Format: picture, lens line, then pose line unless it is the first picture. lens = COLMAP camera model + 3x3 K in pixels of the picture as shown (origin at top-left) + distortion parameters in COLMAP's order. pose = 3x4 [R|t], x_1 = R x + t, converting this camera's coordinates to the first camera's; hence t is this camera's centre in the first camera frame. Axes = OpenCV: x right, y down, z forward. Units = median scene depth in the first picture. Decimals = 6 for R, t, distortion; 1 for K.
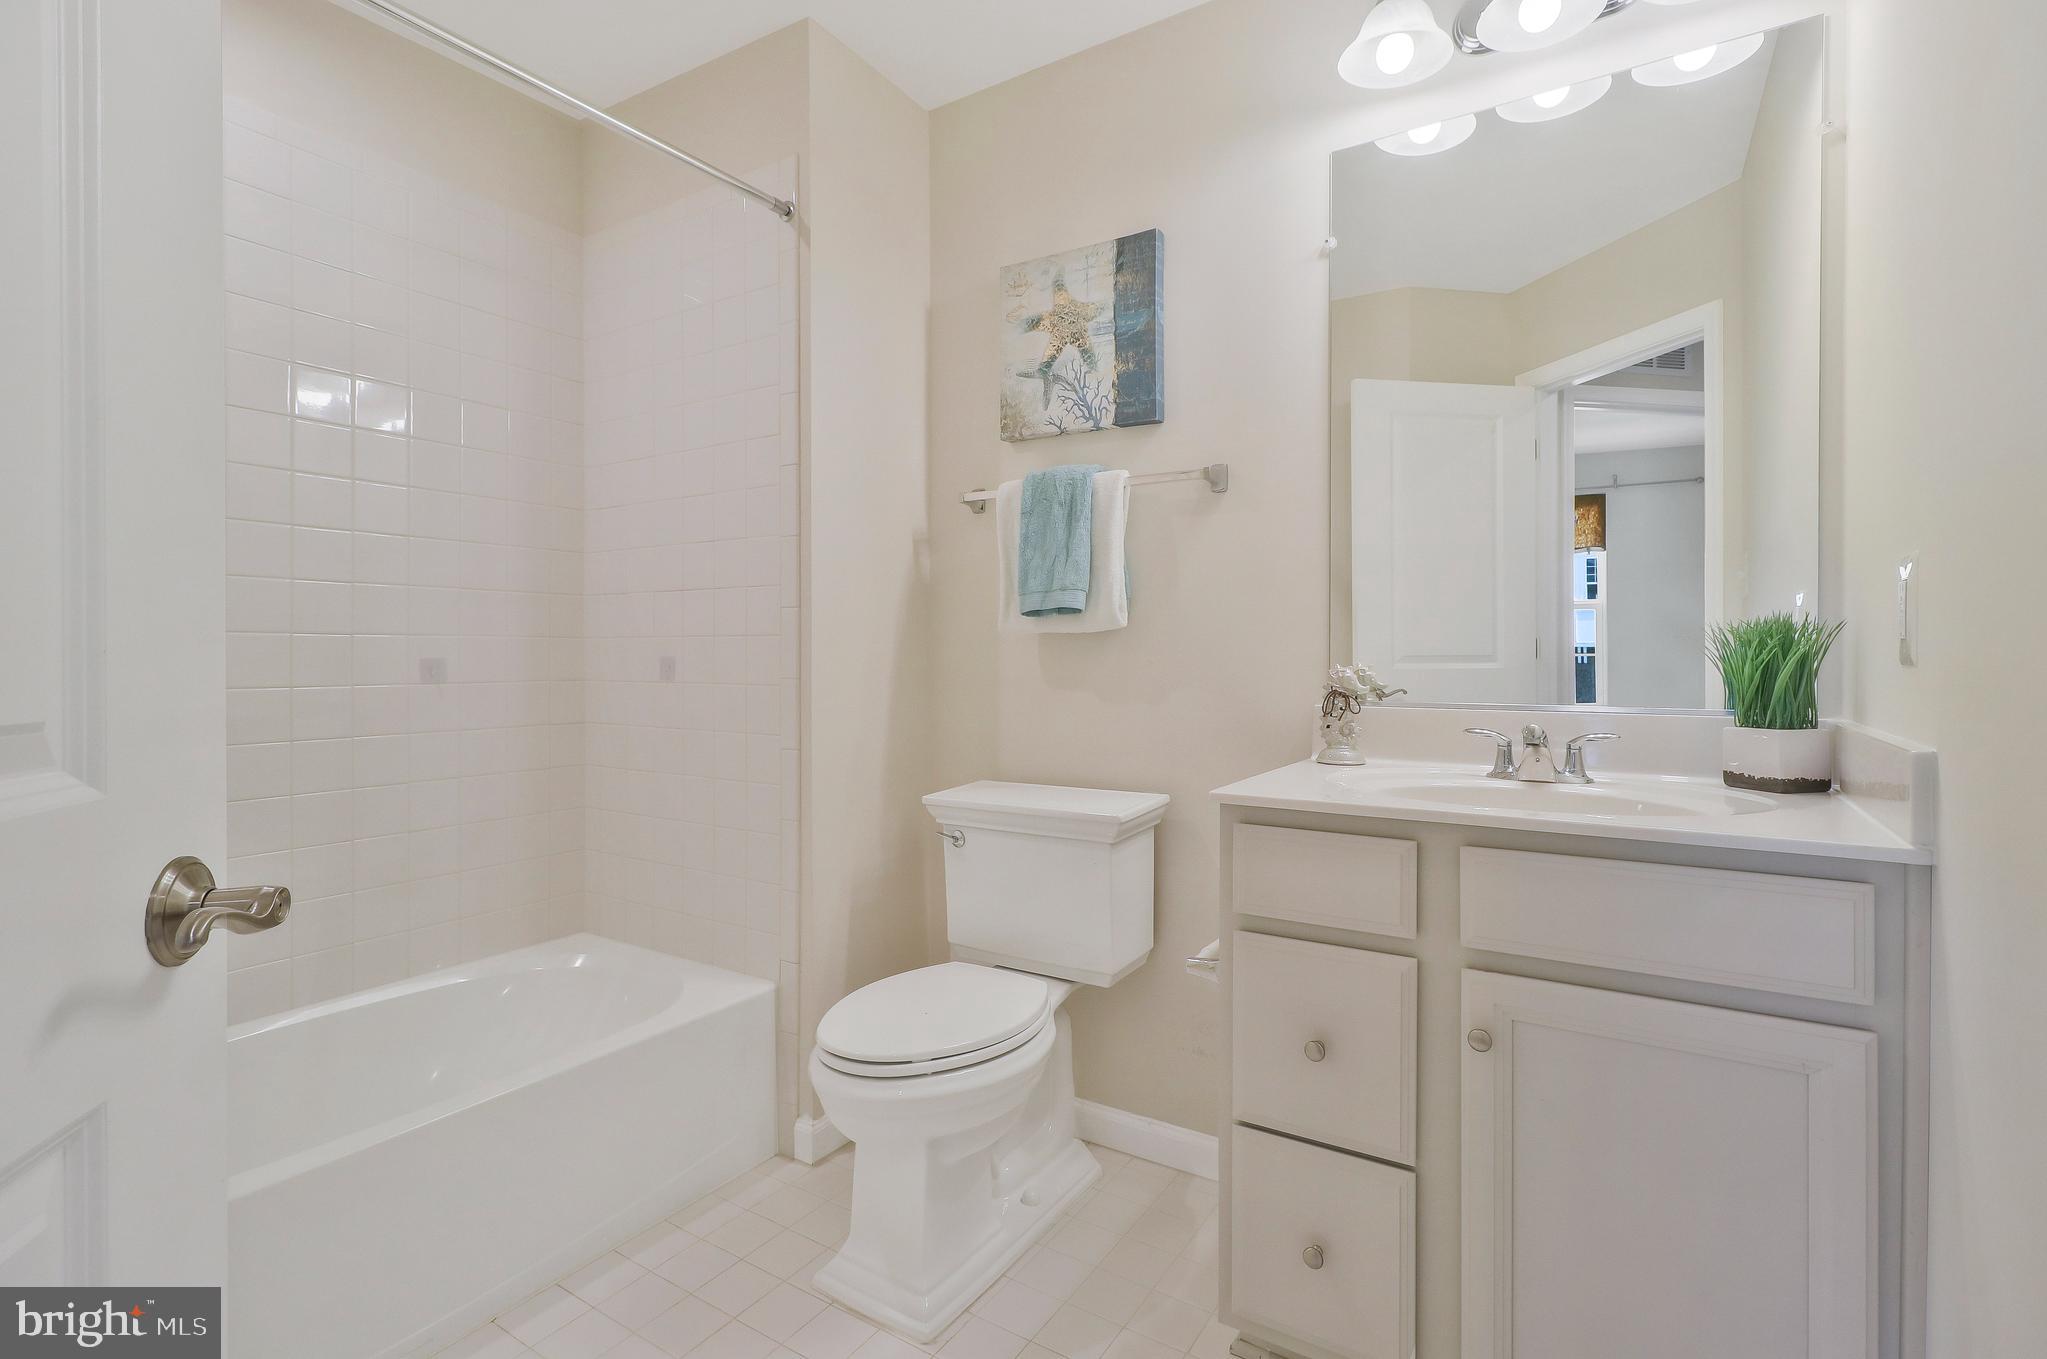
lens RADIAL K [[940.9, 0, 1018.4], [0, 940.9, 674.1], [0, 0, 1]] dist [-0.000930, -0.000453]
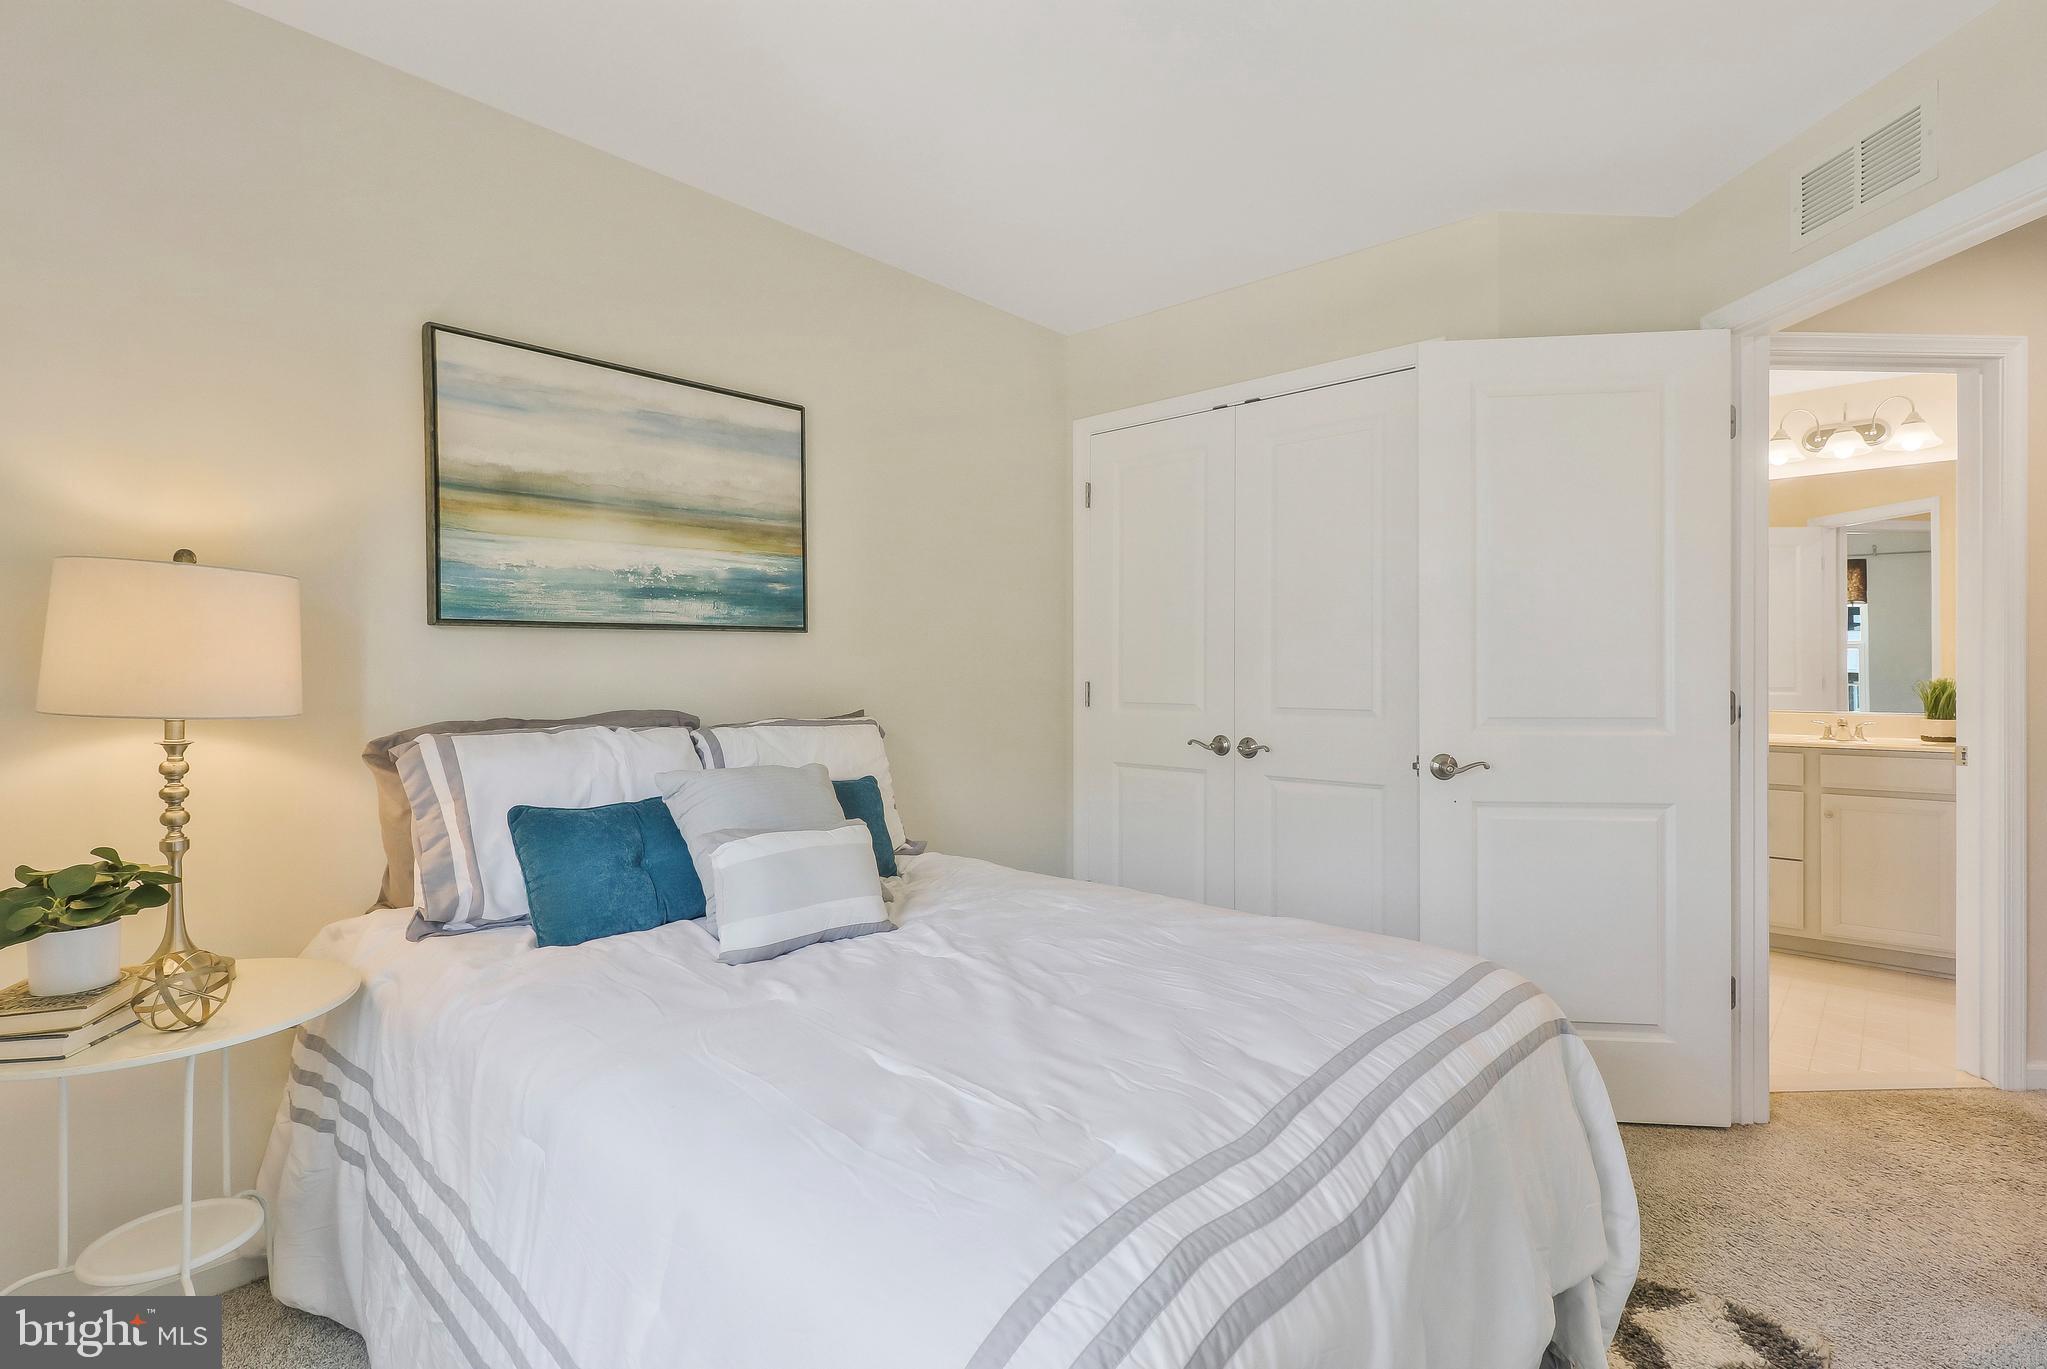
lens RADIAL K [[940.9, 0, 1030.7], [0, 940.9, 680.2], [0, 0, 1]] dist [-0.000930, -0.000453]
pose [[0.986076, -0.003943, -0.166251, -1.349474], [0.003002, 0.999978, -0.005912, -0.048348], [0.166271, 0.005330, 0.986066, -2.131300]]
